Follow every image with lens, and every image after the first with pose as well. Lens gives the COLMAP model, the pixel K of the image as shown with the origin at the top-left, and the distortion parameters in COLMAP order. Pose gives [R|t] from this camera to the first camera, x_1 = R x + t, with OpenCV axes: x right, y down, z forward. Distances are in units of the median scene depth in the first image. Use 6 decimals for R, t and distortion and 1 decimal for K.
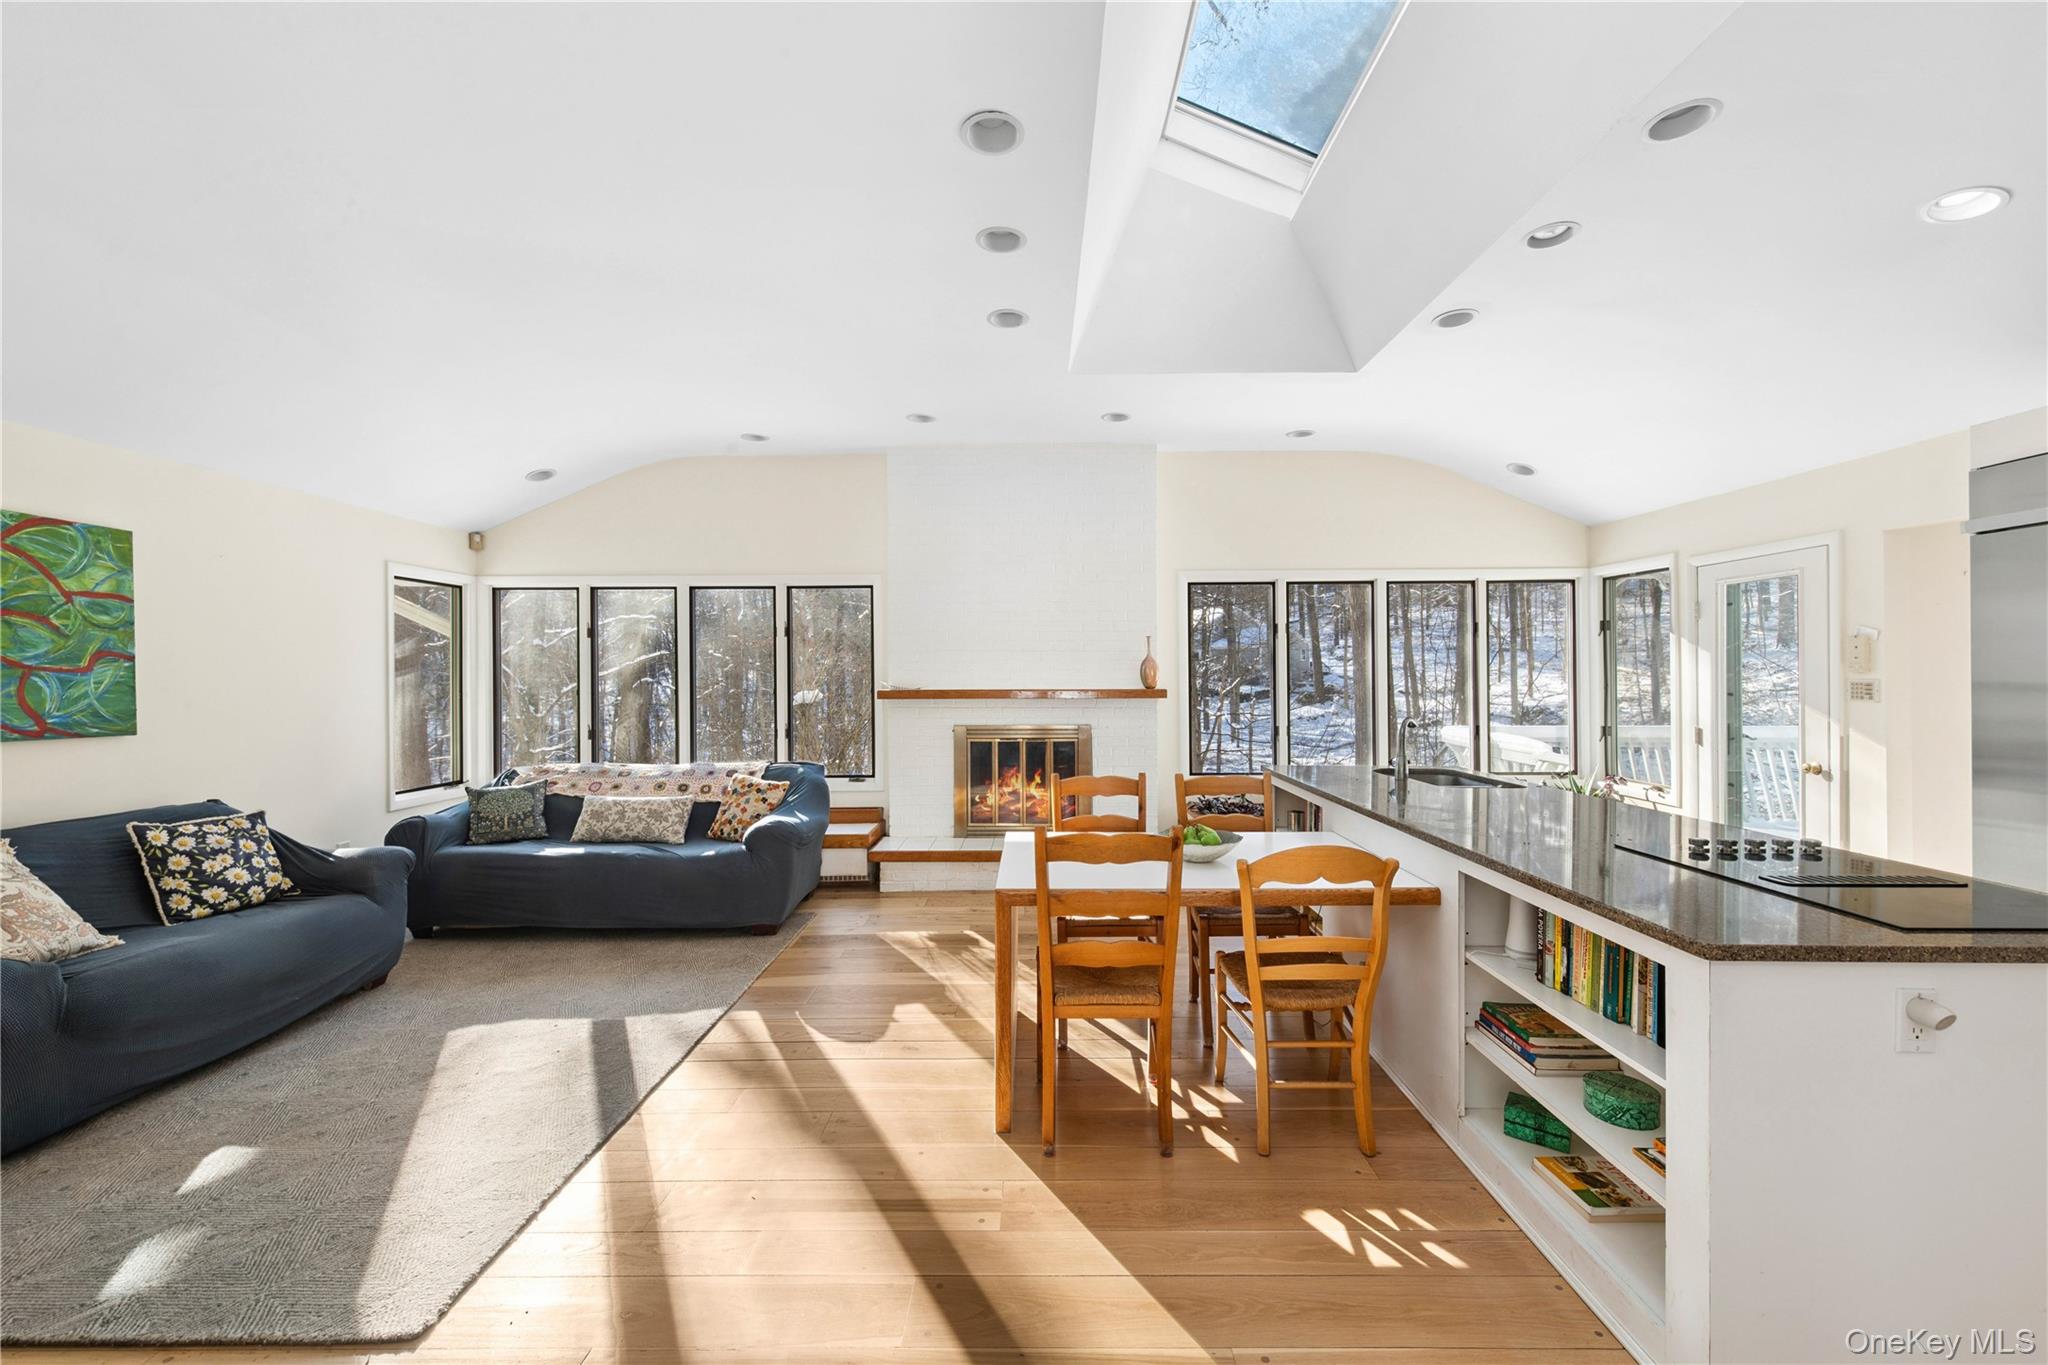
lens RADIAL K [[789.0, 0, 1039.6], [0, 789.0, 680.3], [0, 0, 1]] dist [0.009957, -0.003496]
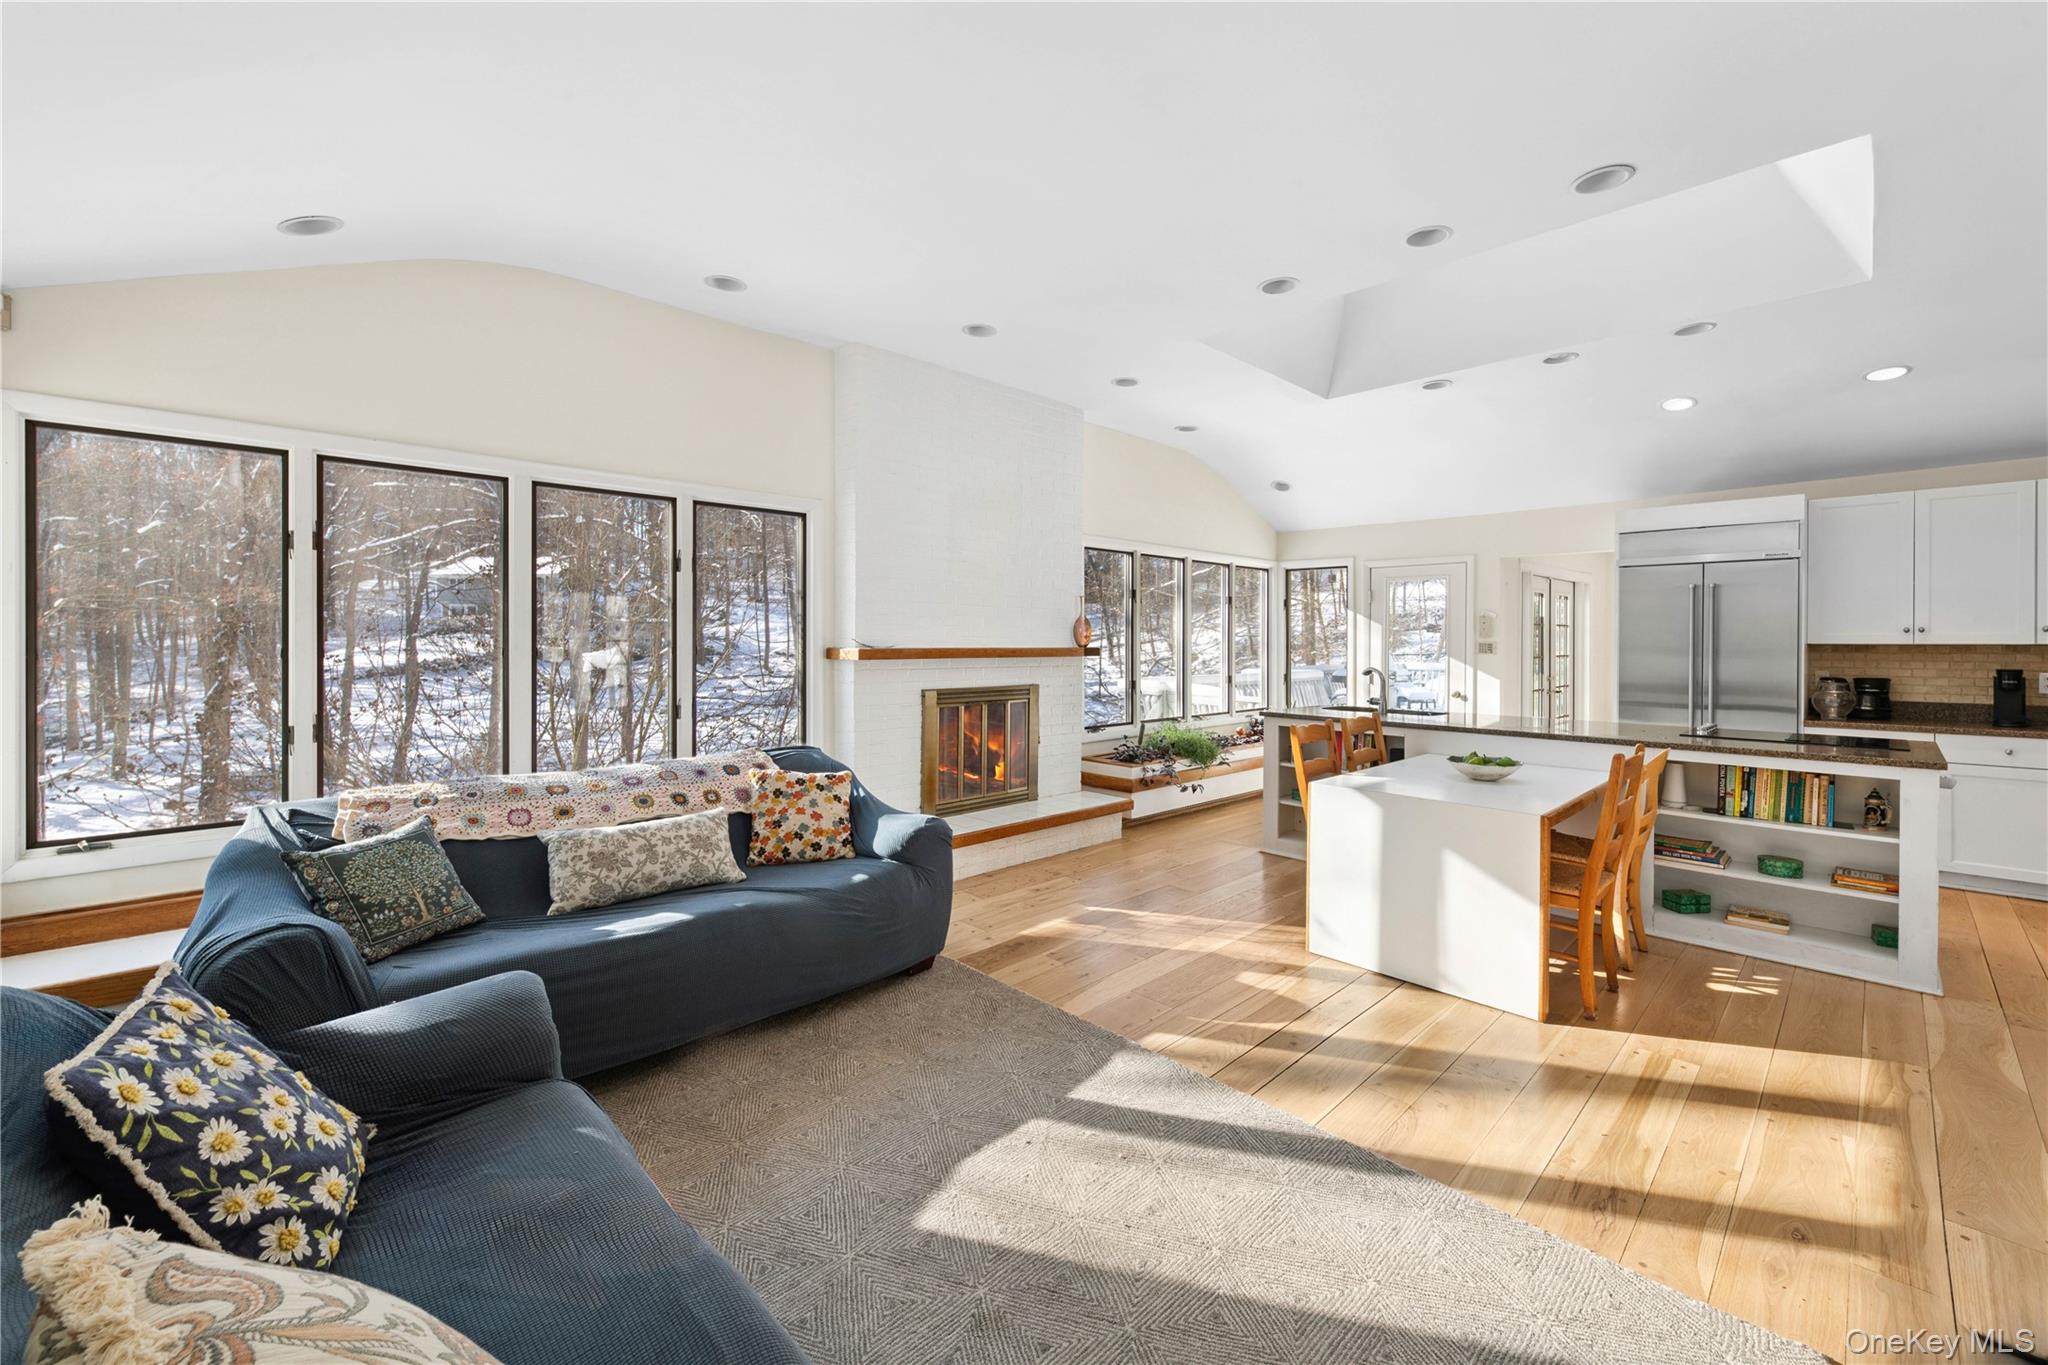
lens RADIAL K [[789.0, 0, 1059.6], [0, 789.0, 642.3], [0, 0, 1]] dist [0.009957, -0.003496]
pose [[0.720852, 0.005701, 0.693065, -0.882507], [-0.005673, 0.999981, -0.002325, 0.010680], [-0.693065, -0.002255, 0.720871, 0.417350]]
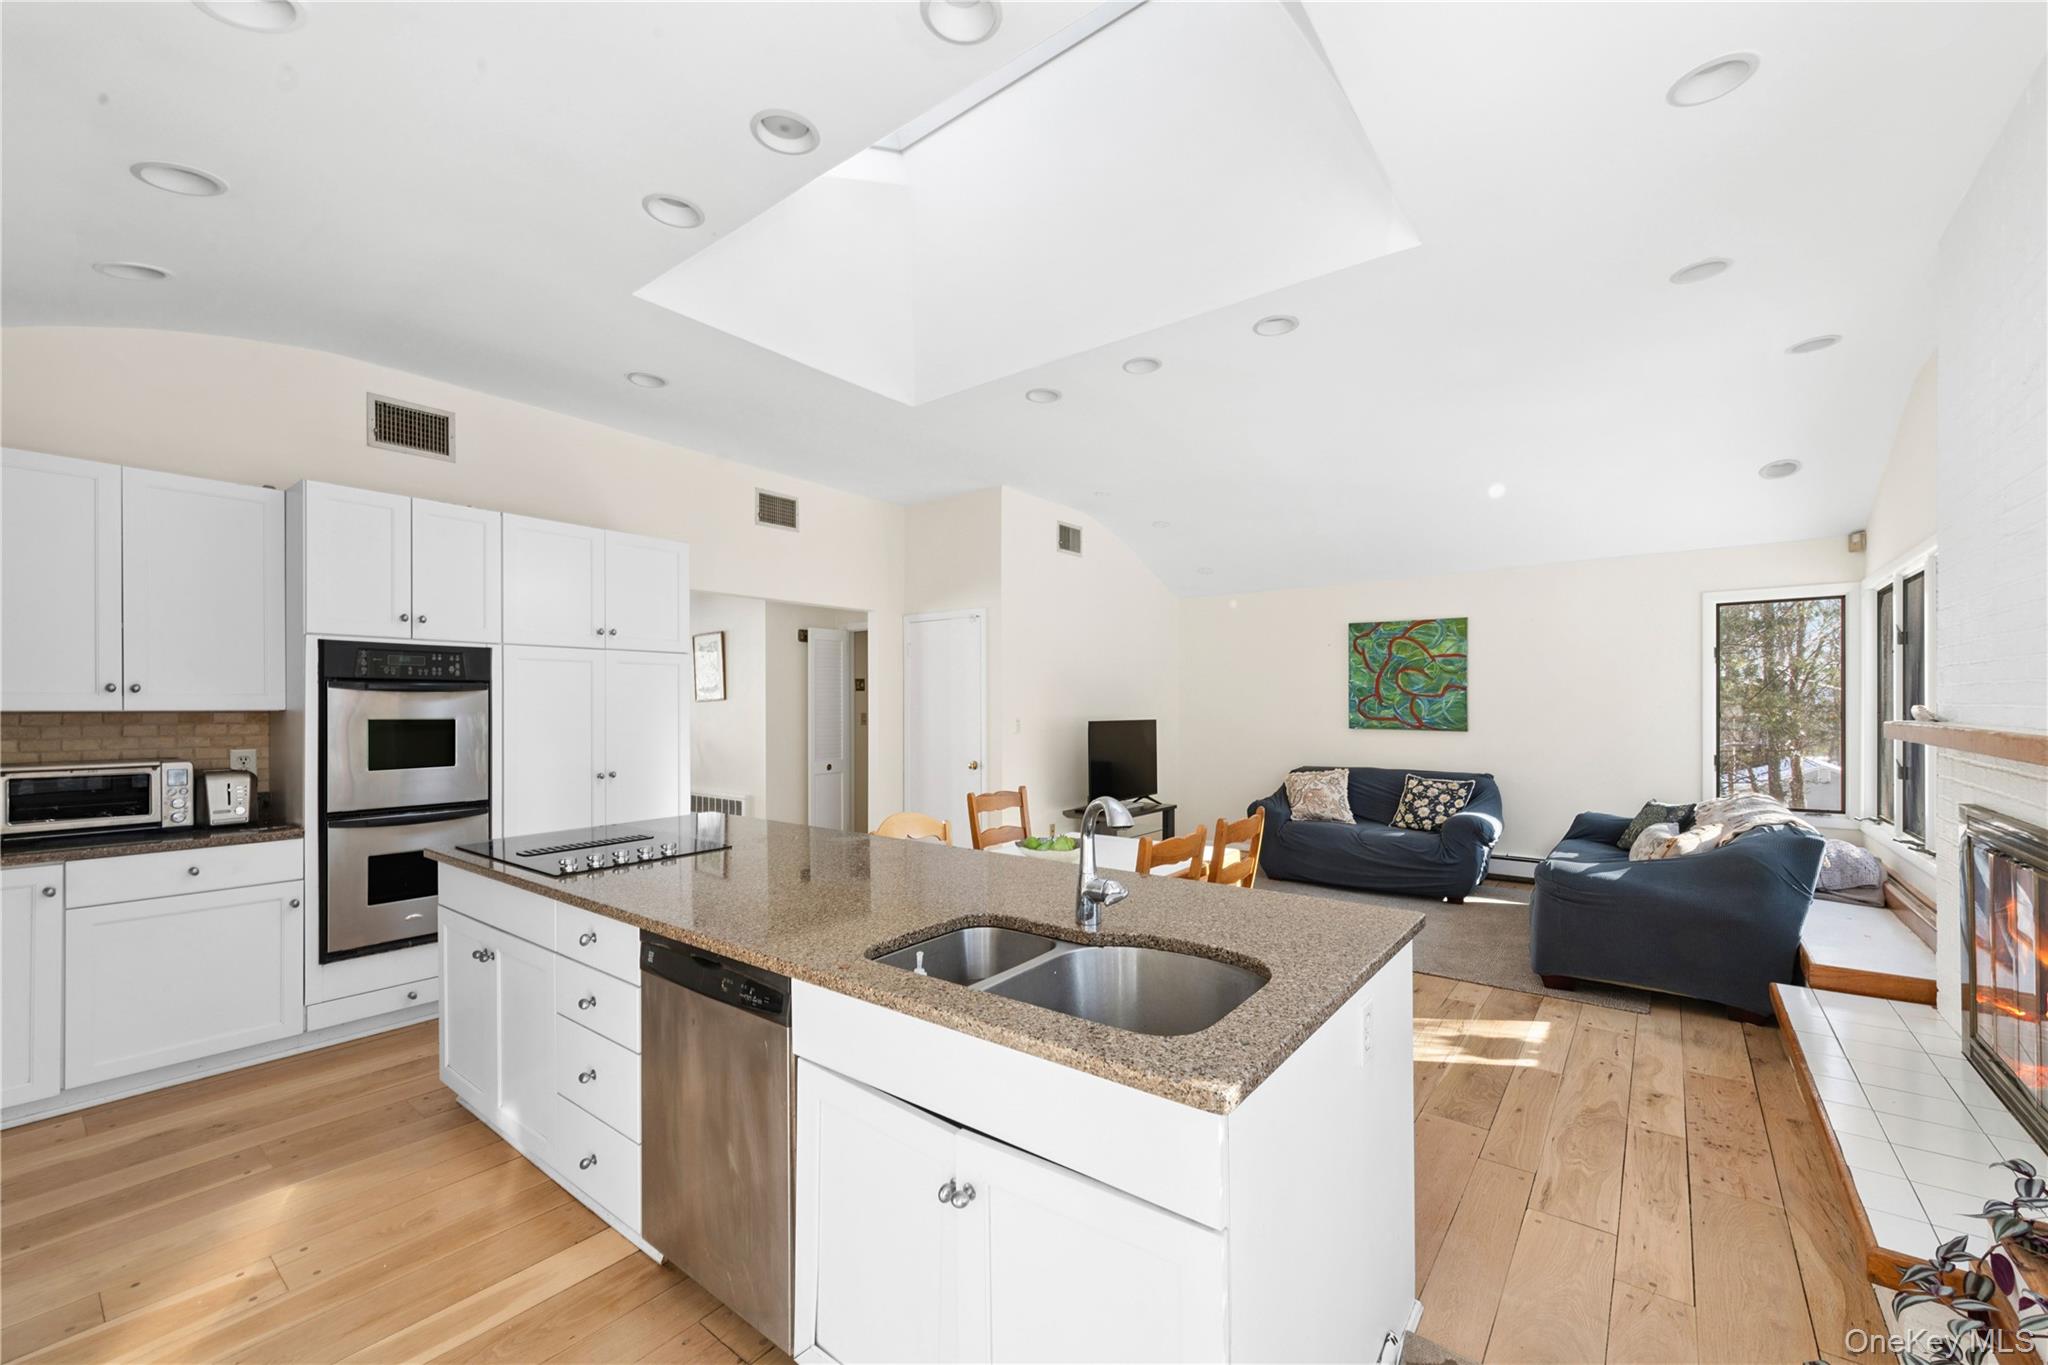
lens RADIAL K [[789.0, 0, 1018.1], [0, 789.0, 693.7], [0, 0, 1]] dist [0.009957, -0.003496]
pose [[-0.617402, -0.004028, -0.786638, 0.841859], [0.002251, 0.999974, -0.006888, -0.005829], [0.786645, -0.006023, -0.617376, 1.244903]]
